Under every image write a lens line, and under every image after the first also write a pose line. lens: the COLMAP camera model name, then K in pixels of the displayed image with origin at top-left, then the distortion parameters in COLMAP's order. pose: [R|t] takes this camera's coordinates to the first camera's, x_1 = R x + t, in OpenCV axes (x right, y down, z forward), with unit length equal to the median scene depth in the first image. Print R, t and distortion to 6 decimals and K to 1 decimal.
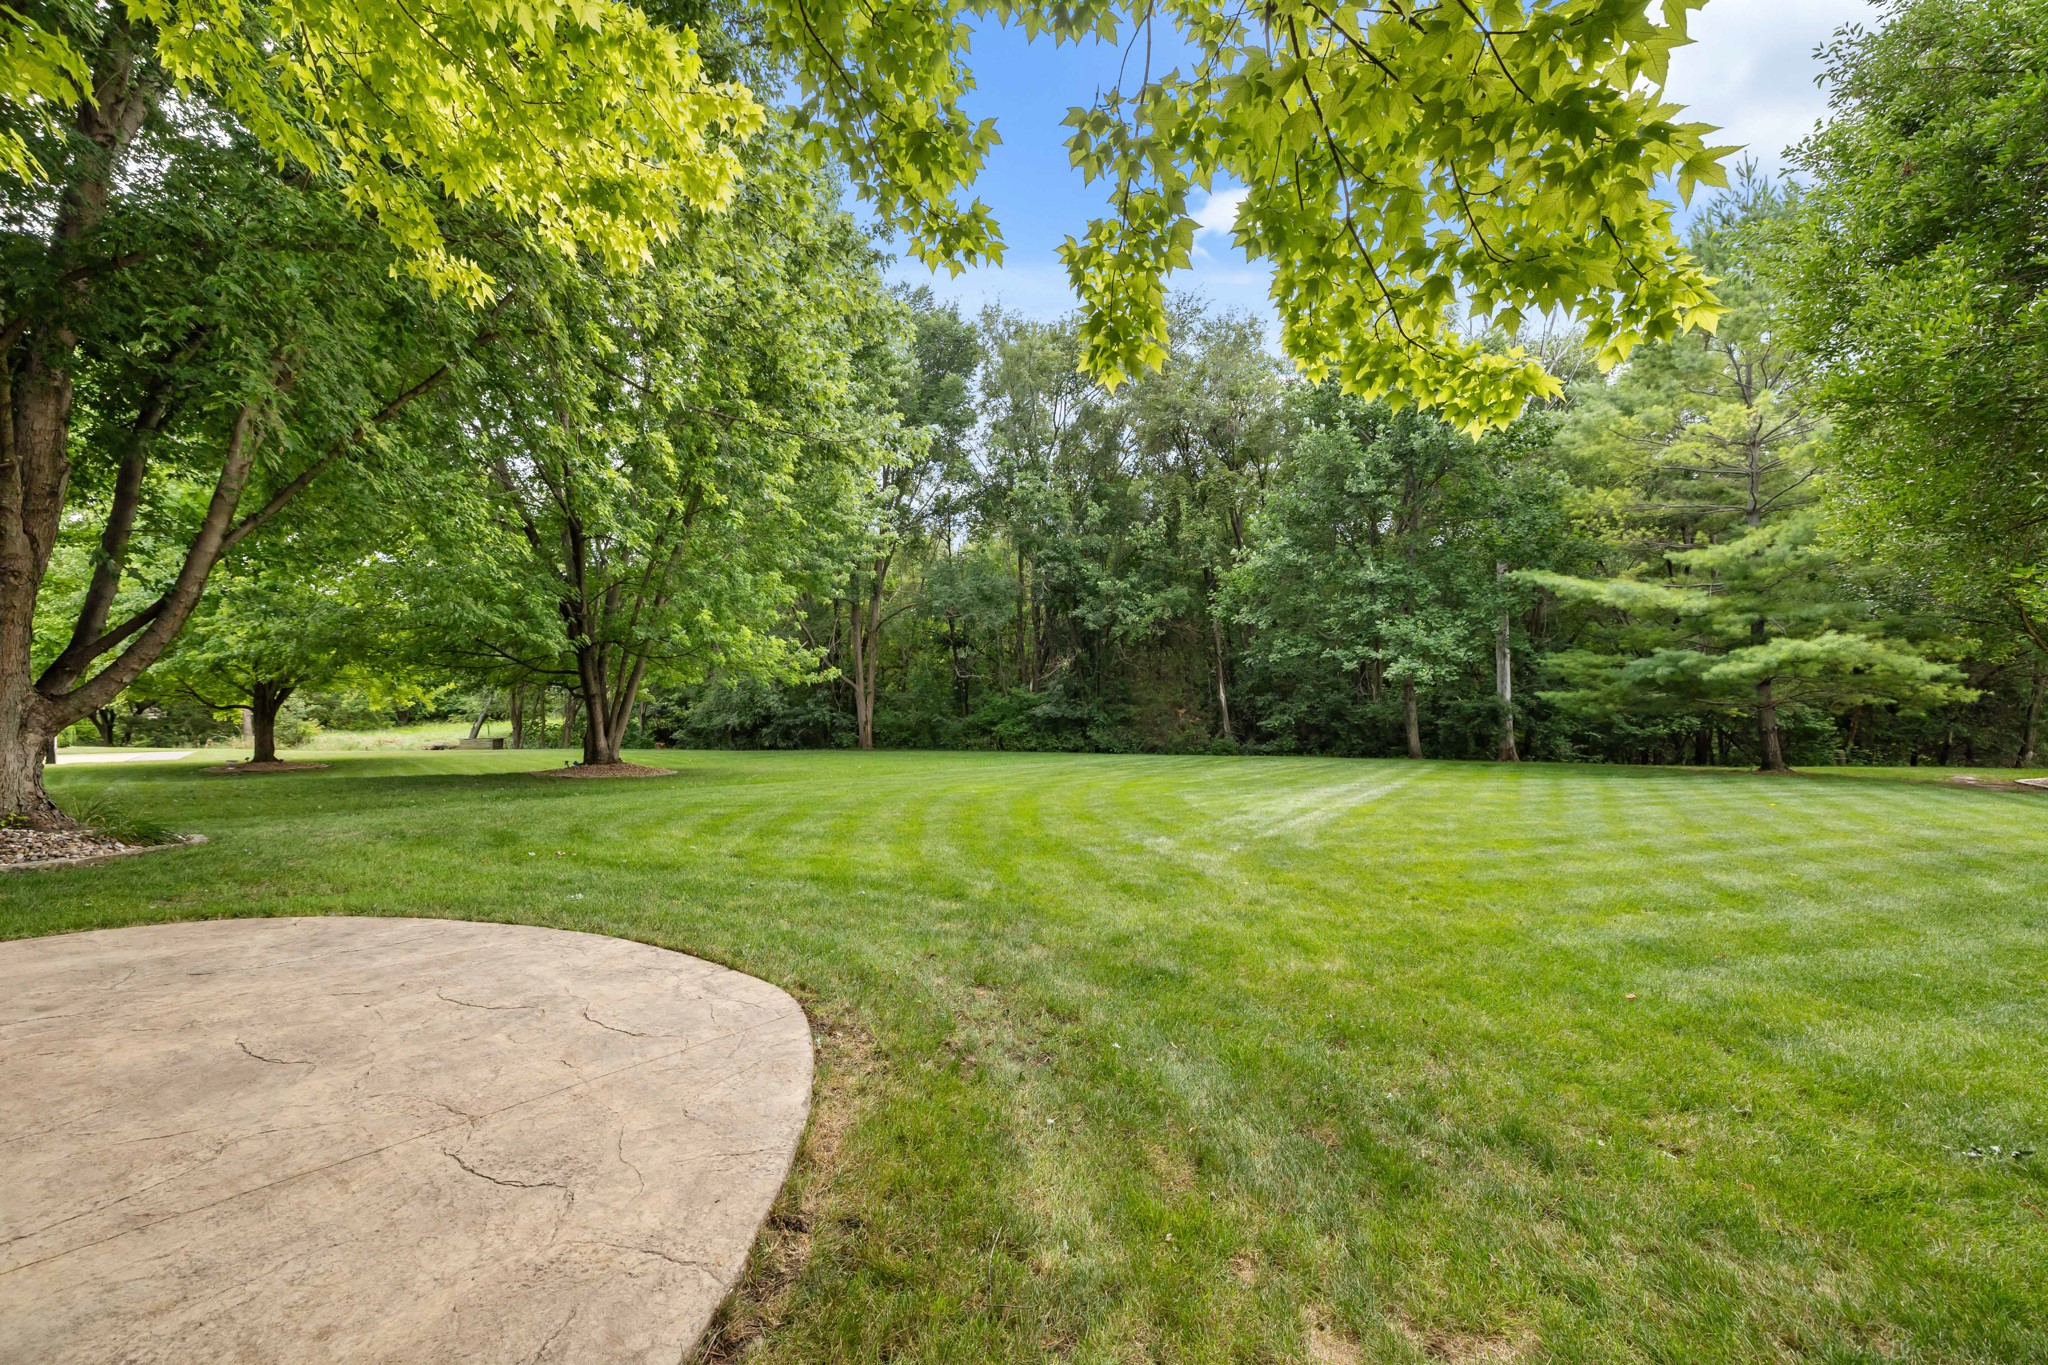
lens RADIAL K [[871.0, 0, 1015.4], [0, 871.0, 653.7], [0, 0, 1]] dist [0.000451, -0.000102]
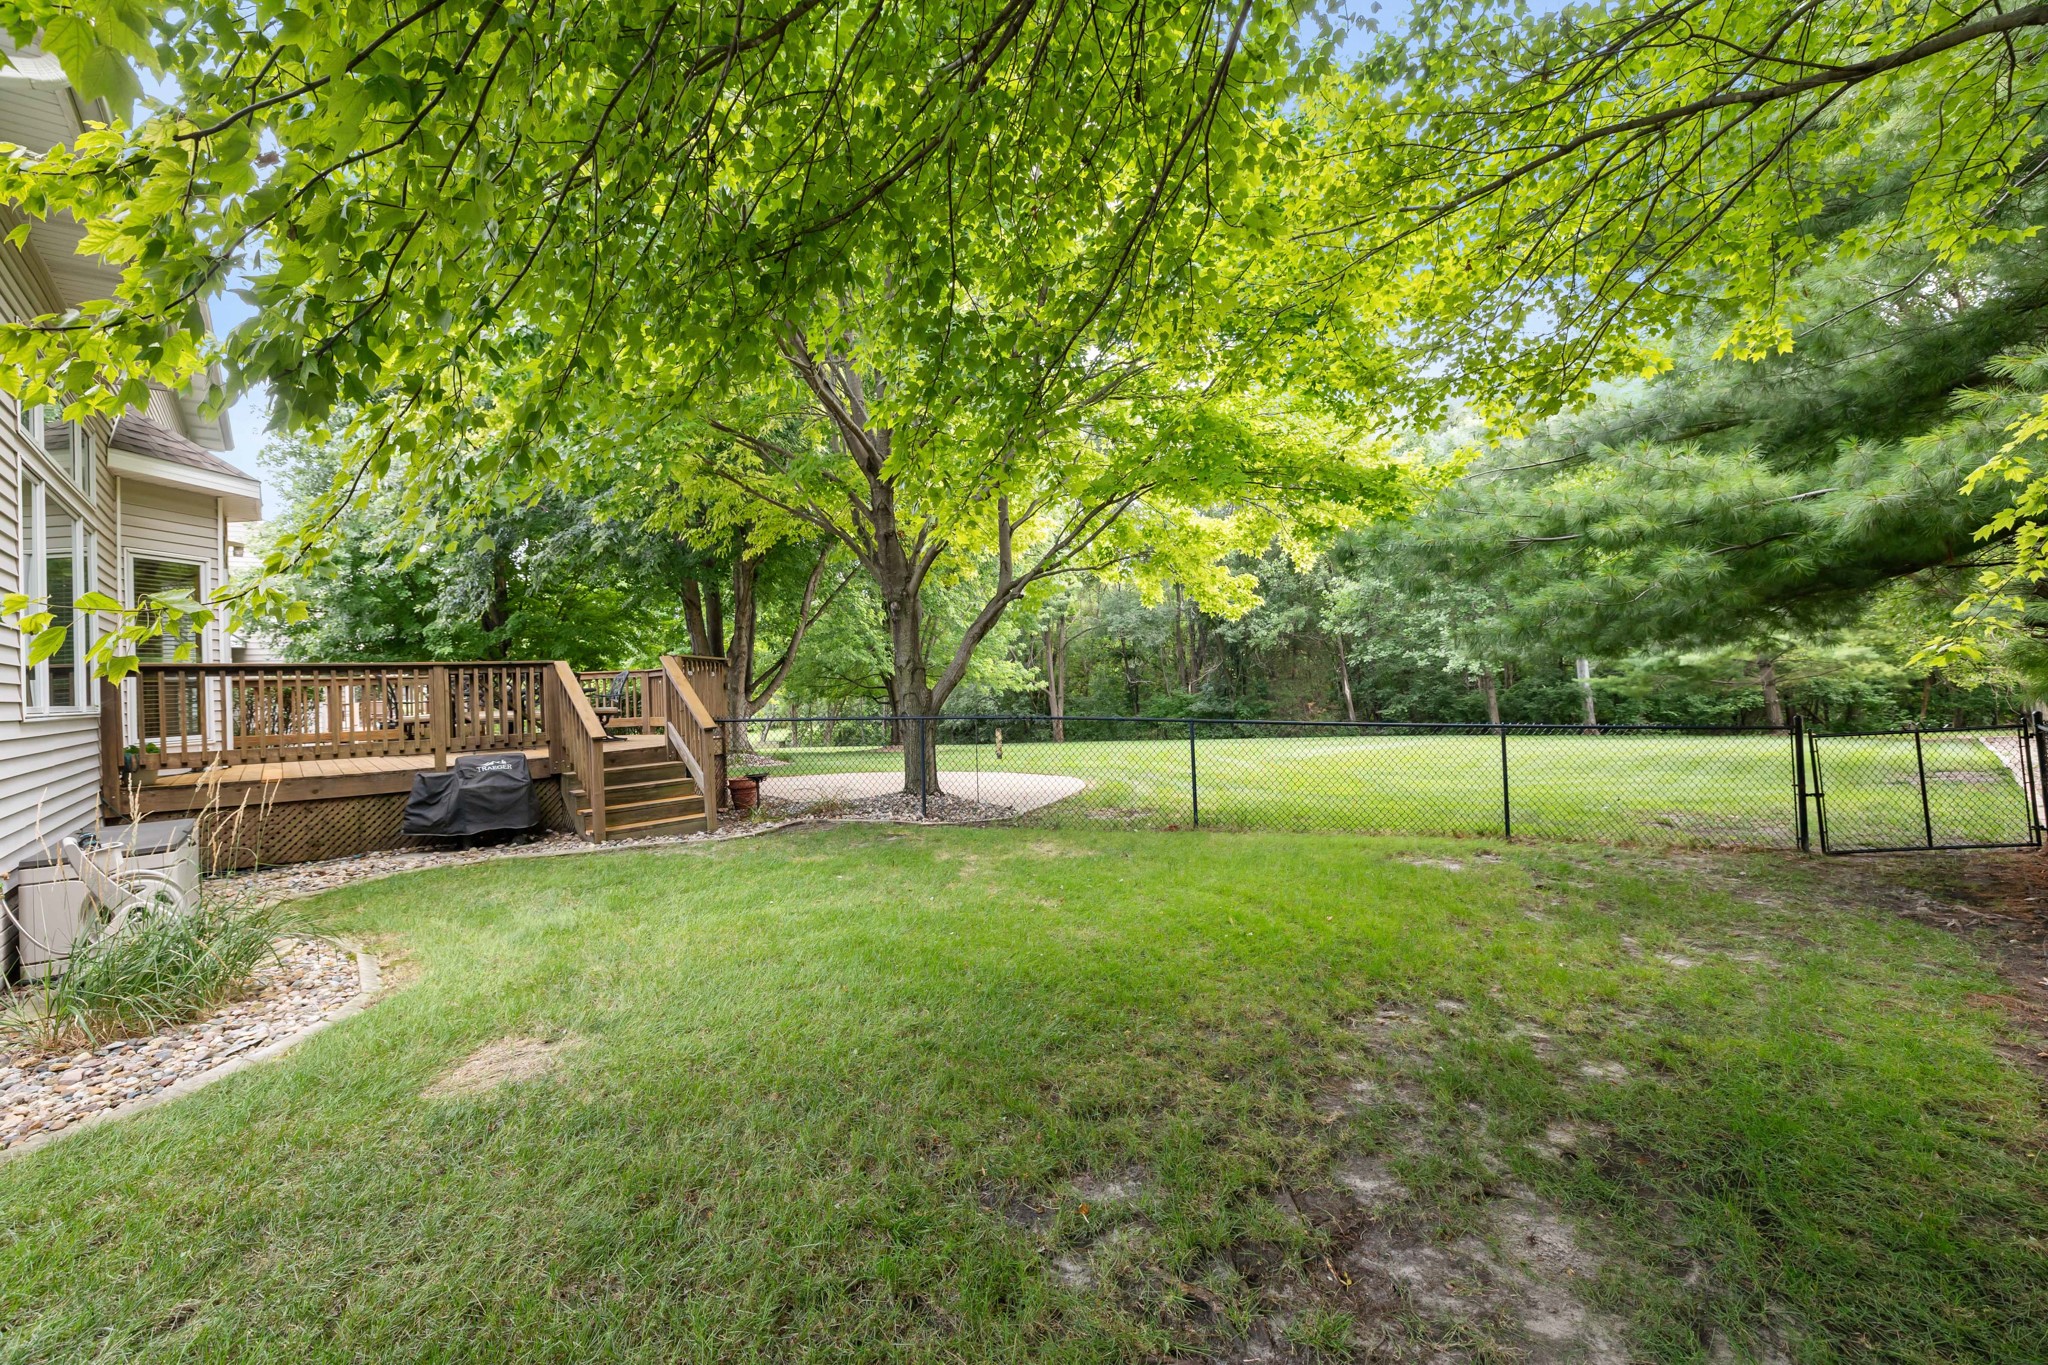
lens RADIAL K [[871.0, 0, 1015.4], [0, 871.0, 653.7], [0, 0, 1]] dist [0.000451, -0.000102]
pose [[0.980307, -0.039828, -0.193422, 0.025970], [0.037988, 0.999191, -0.013215, -0.007095], [0.193792, 0.005607, 0.981027, -0.391669]]
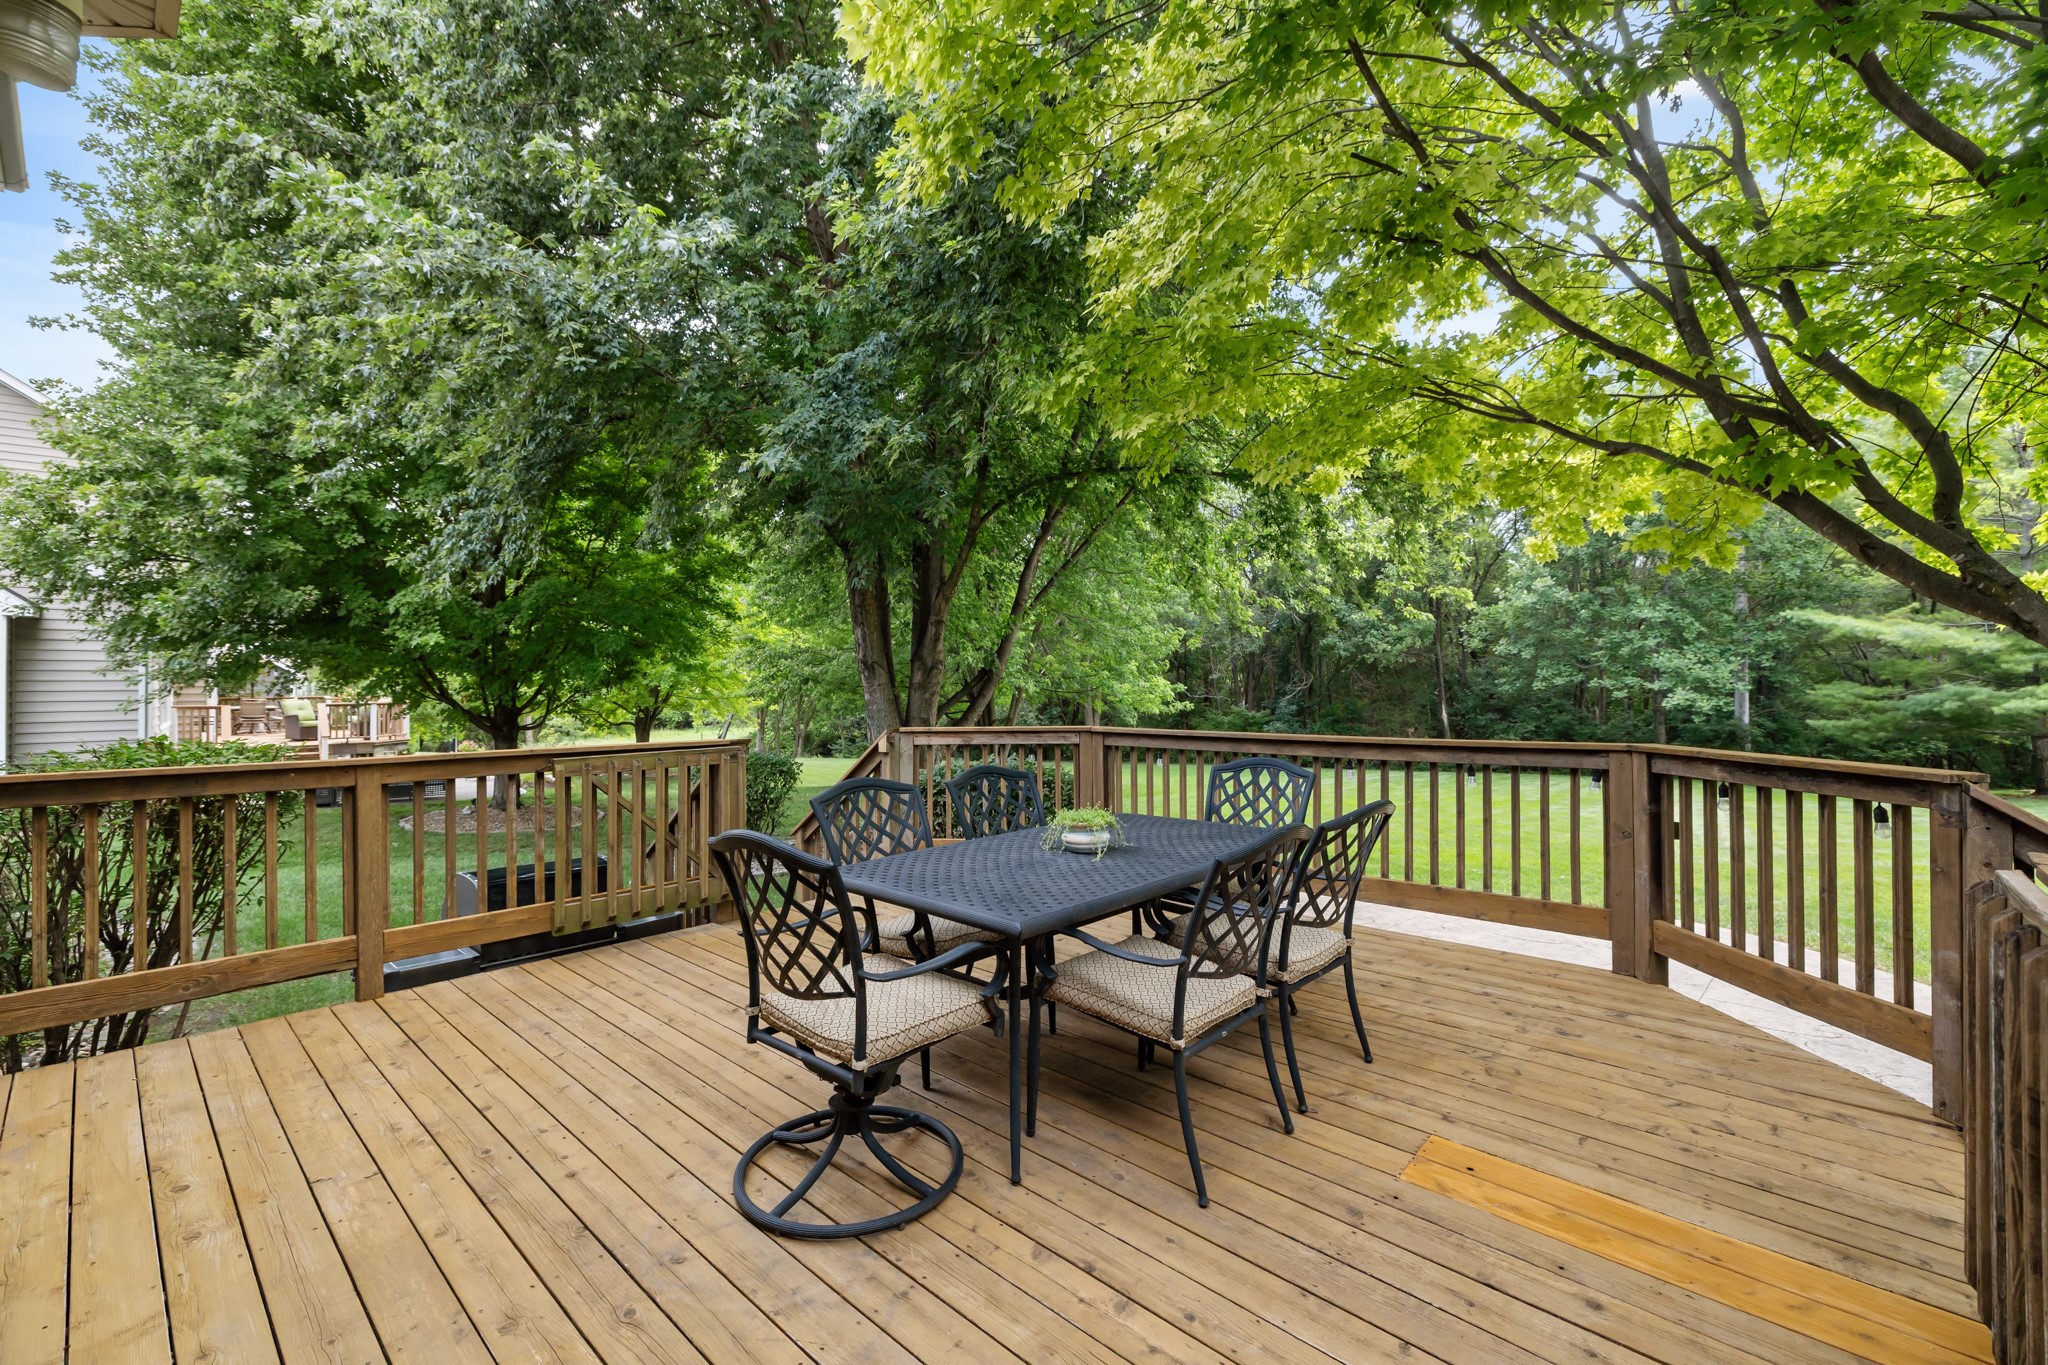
lens RADIAL K [[871.0, 0, 1015.4], [0, 871.0, 653.7], [0, 0, 1]] dist [0.000451, -0.000102]
pose [[0.995323, 0.000404, -0.096598, -0.250095], [-0.001042, 0.999978, -0.006553, -0.027395], [0.096594, 0.006623, 0.995302, -0.164864]]
